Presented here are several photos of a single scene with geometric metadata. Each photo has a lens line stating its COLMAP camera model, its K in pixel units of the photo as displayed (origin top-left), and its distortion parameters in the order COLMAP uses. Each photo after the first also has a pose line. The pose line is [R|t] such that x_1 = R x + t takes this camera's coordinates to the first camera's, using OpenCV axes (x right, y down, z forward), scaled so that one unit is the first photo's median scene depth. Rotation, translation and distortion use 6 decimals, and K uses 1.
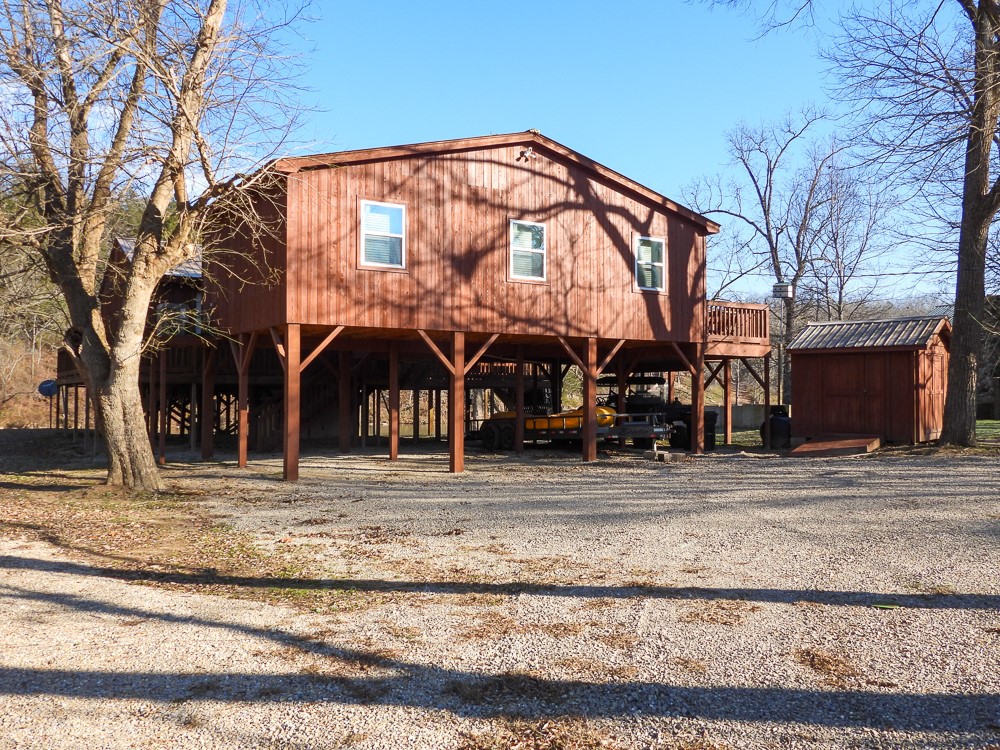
lens RADIAL K [[873.9, 0, 499.9], [0, 873.9, 377.5], [0, 0, 1]] dist [0.001566, -0.005460]
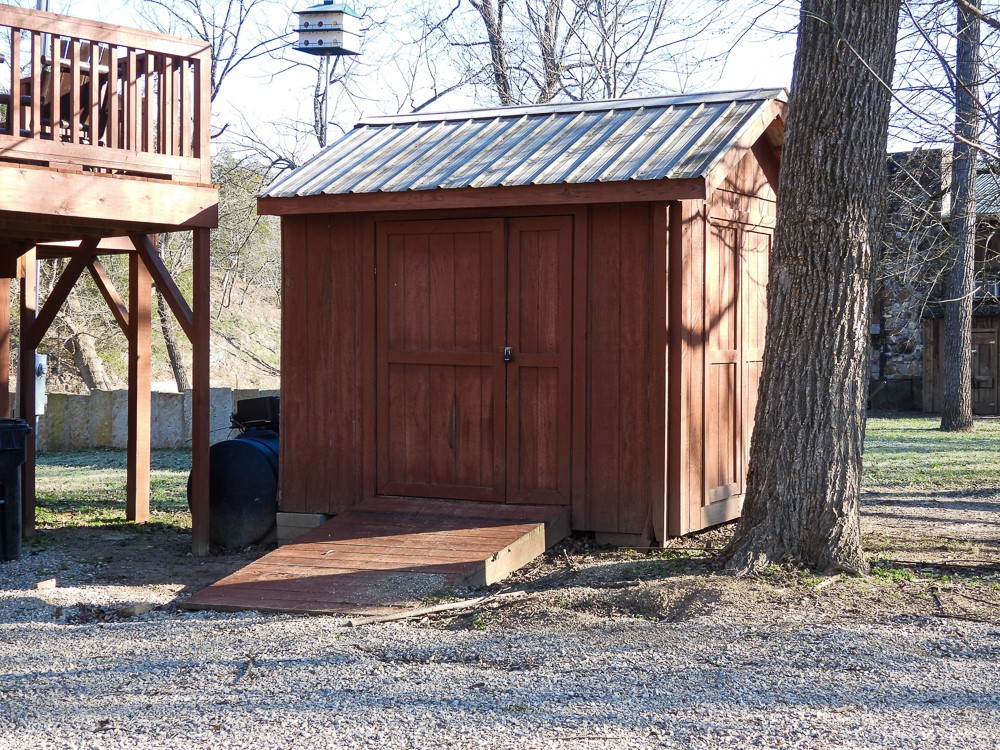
lens RADIAL K [[1636.0, 0, 500.1], [0, 1636.0, 374.5], [0, 0, 1]] dist [-0.010226, 0.000000]
pose [[0.965894, 0.007748, 0.258821, 0.283712], [-0.015489, 0.999491, 0.027881, 0.008822], [-0.258473, -0.030939, 0.965523, 0.504890]]
